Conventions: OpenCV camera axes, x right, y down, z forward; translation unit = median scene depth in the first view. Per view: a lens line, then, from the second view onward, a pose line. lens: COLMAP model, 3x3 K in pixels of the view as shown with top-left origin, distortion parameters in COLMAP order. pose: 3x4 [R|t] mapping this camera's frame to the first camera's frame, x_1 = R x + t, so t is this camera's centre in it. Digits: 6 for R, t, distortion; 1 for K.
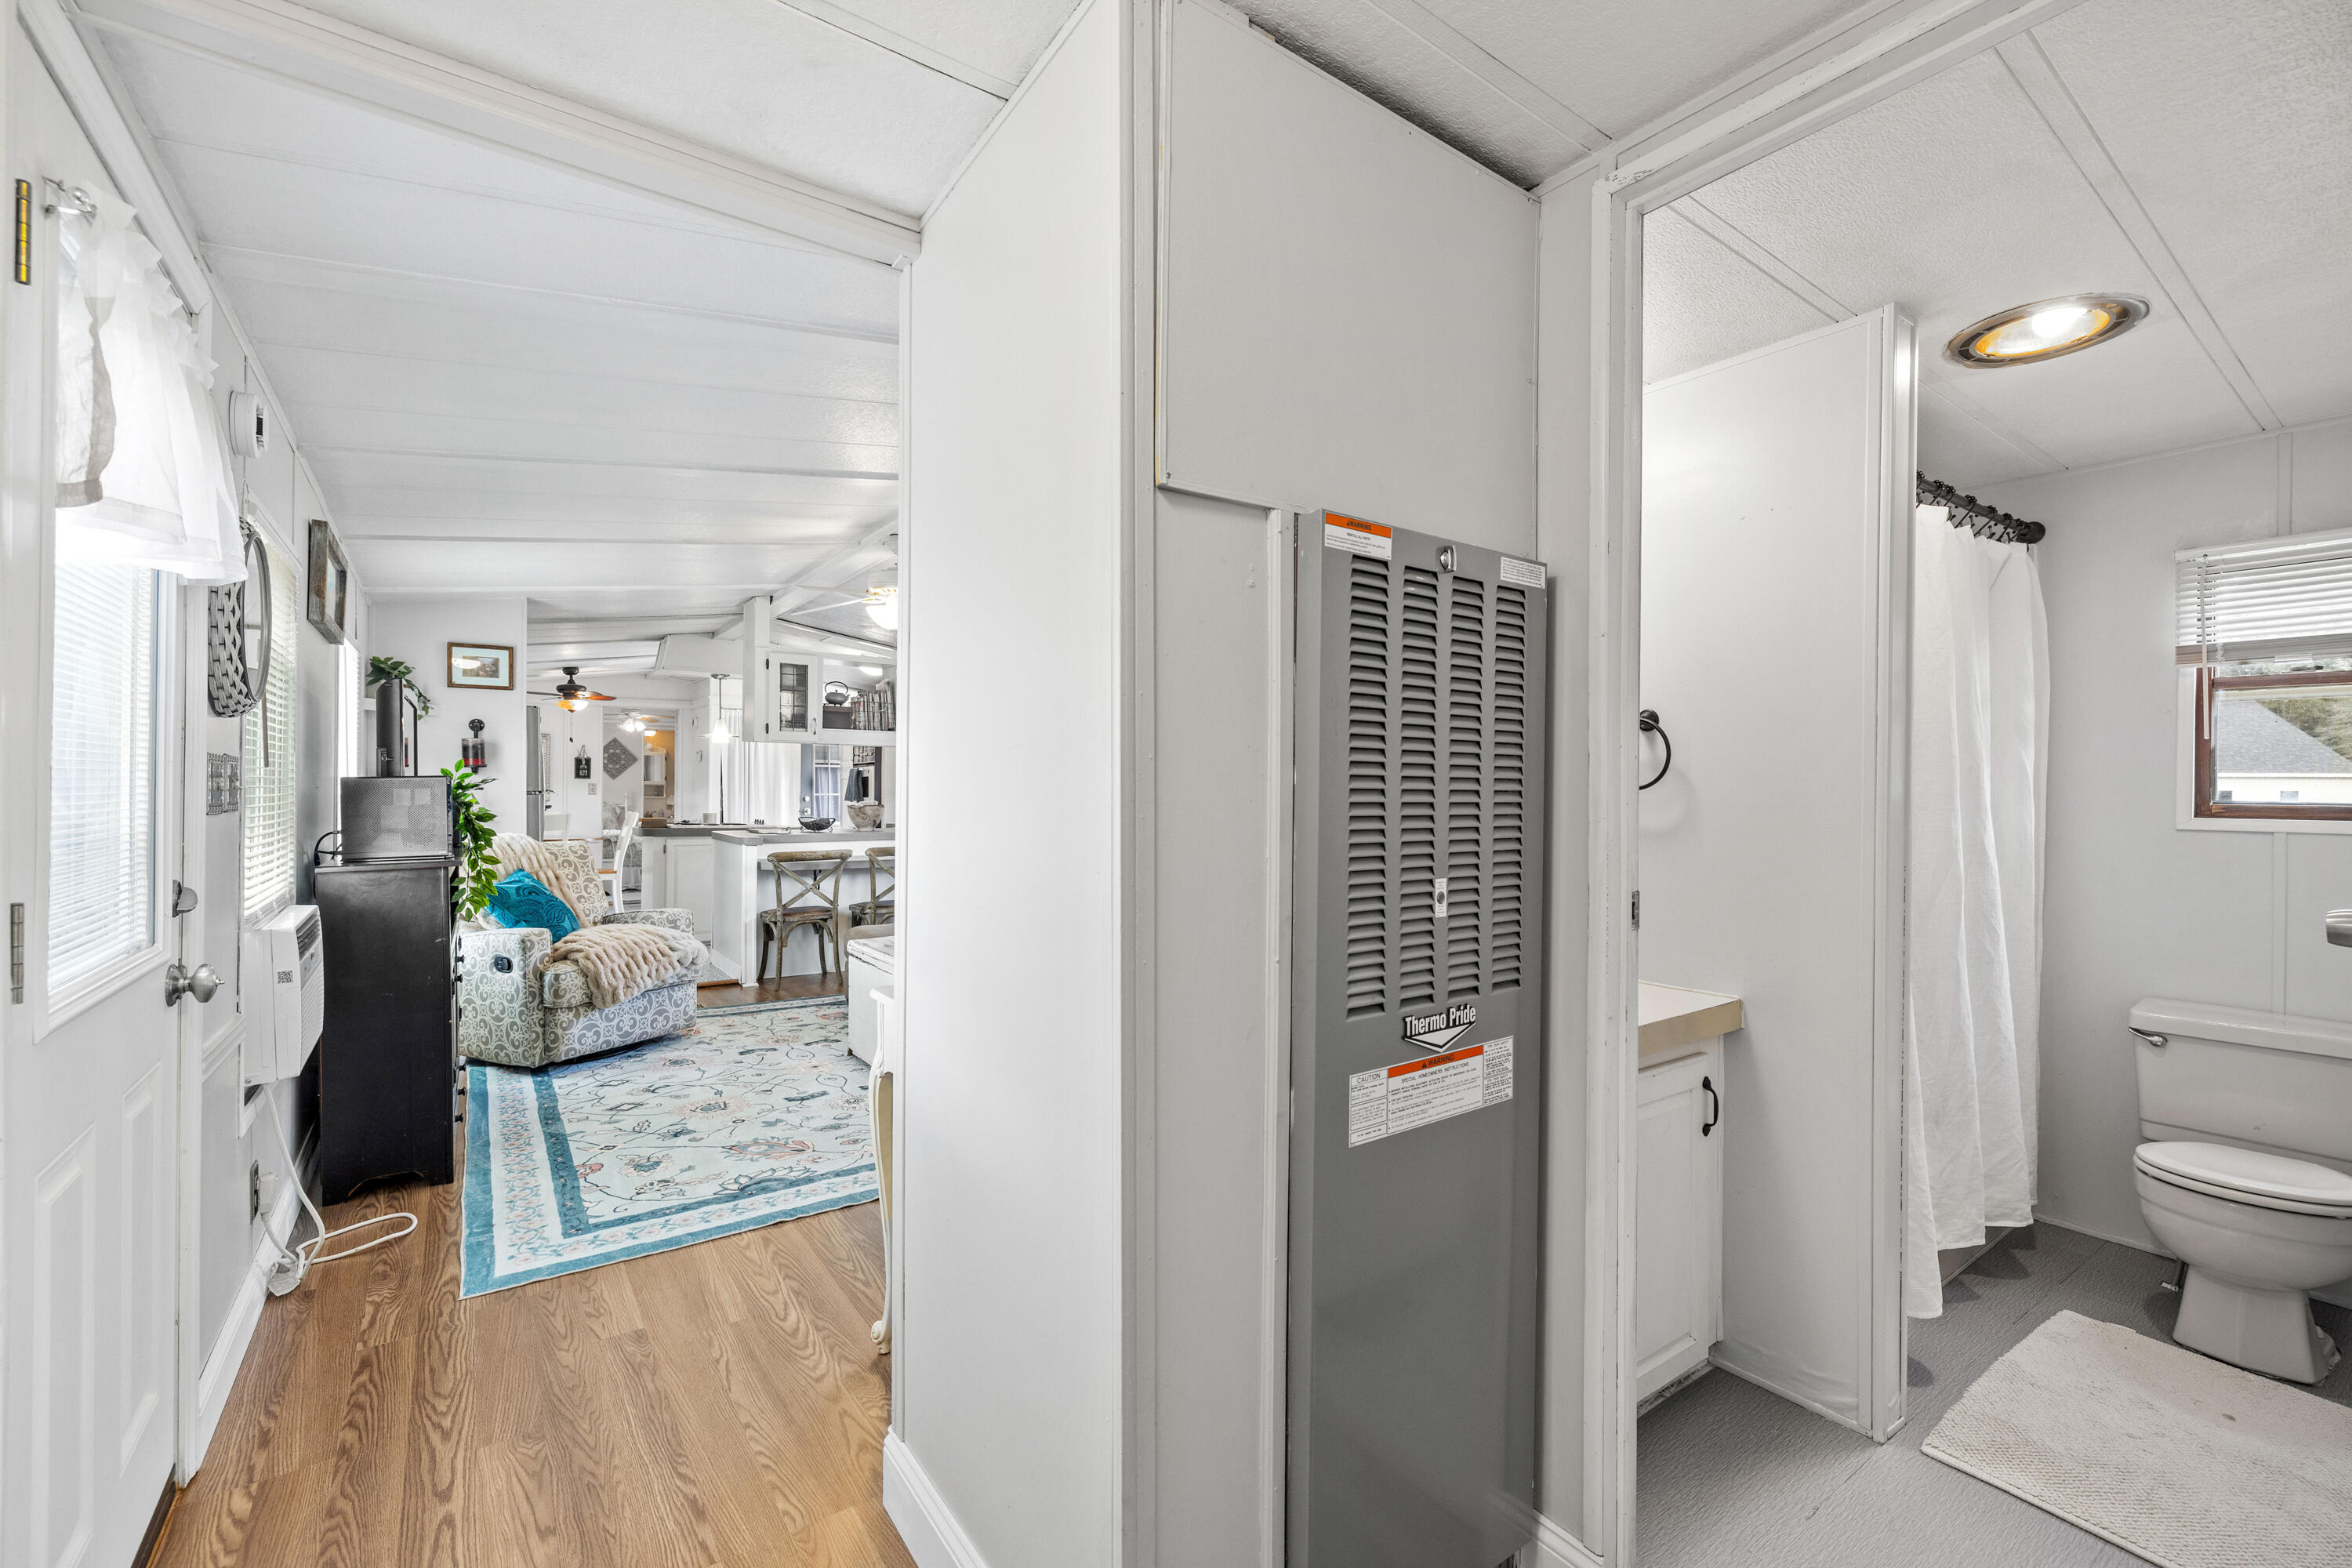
lens RADIAL K [[988.2, 0, 1187.1], [0, 988.2, 784.1], [0, 0, 1]] dist [0.002839, -0.001057]
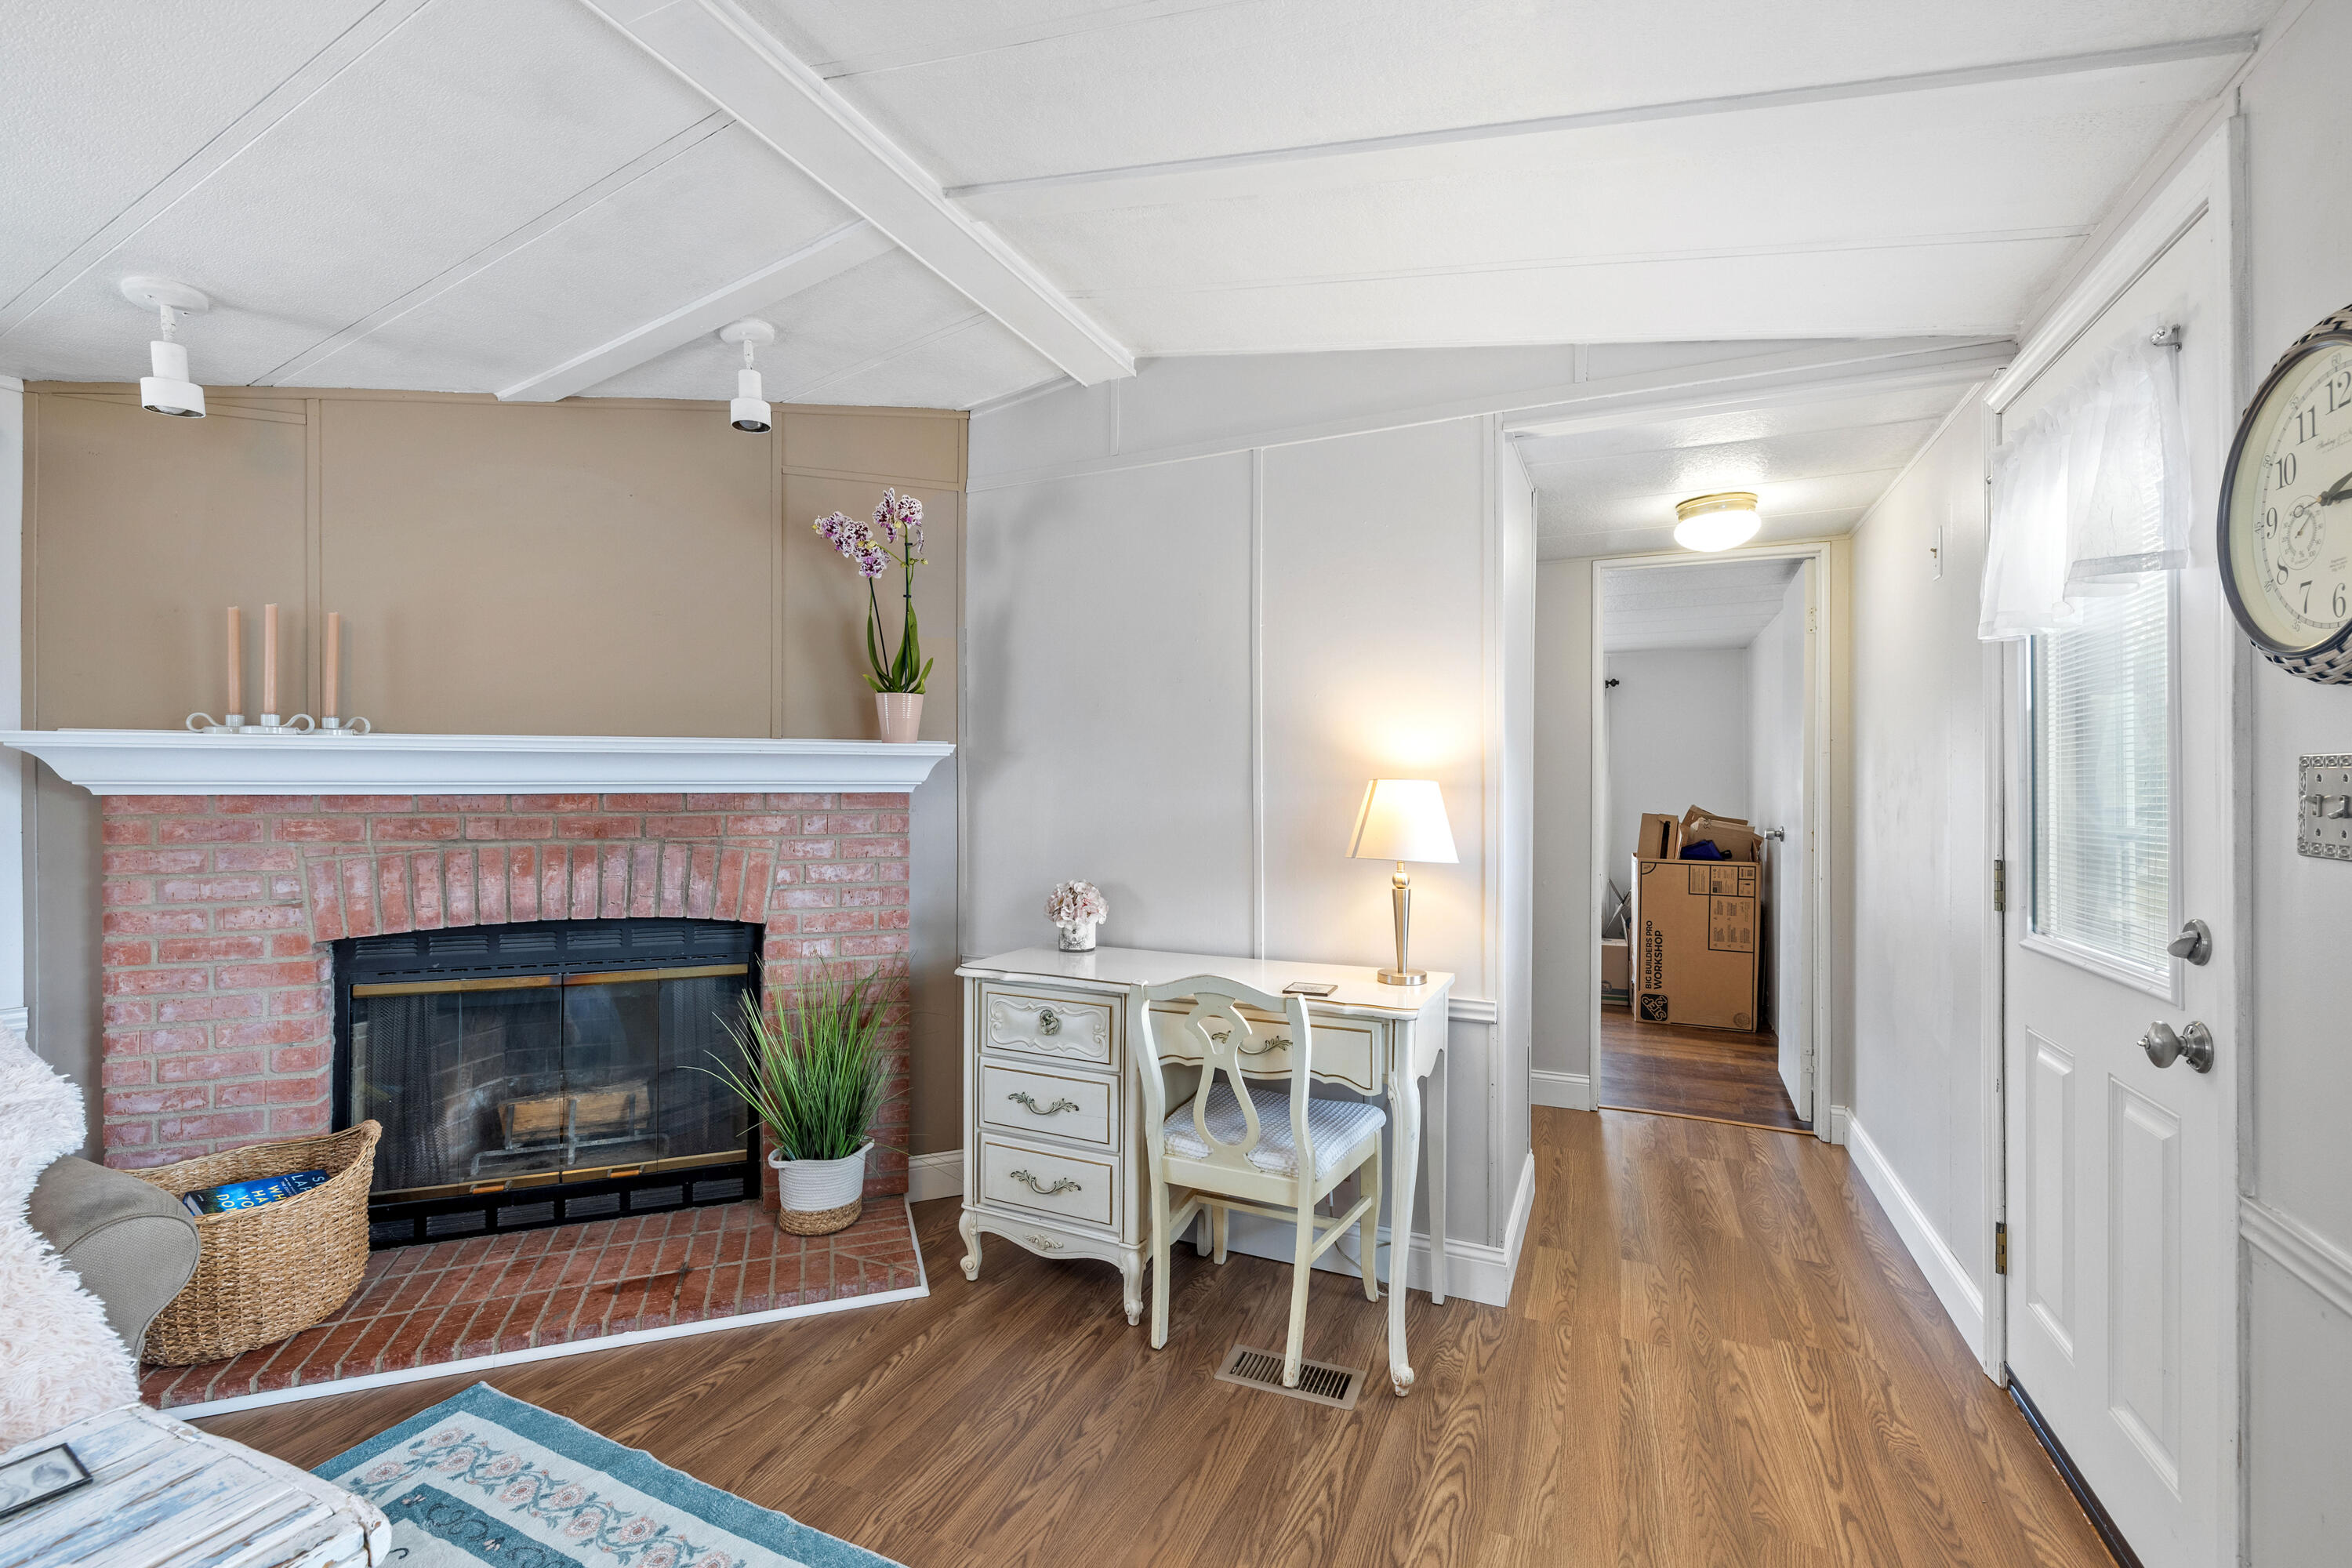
lens RADIAL K [[988.2, 0, 1177.2], [0, 988.2, 785.4], [0, 0, 1]] dist [0.002839, -0.001057]
pose [[-0.488157, -0.002701, 0.872752, -0.524901], [-0.010719, 0.999938, -0.002901, -0.001006], [-0.872690, -0.010771, -0.488156, 0.848002]]
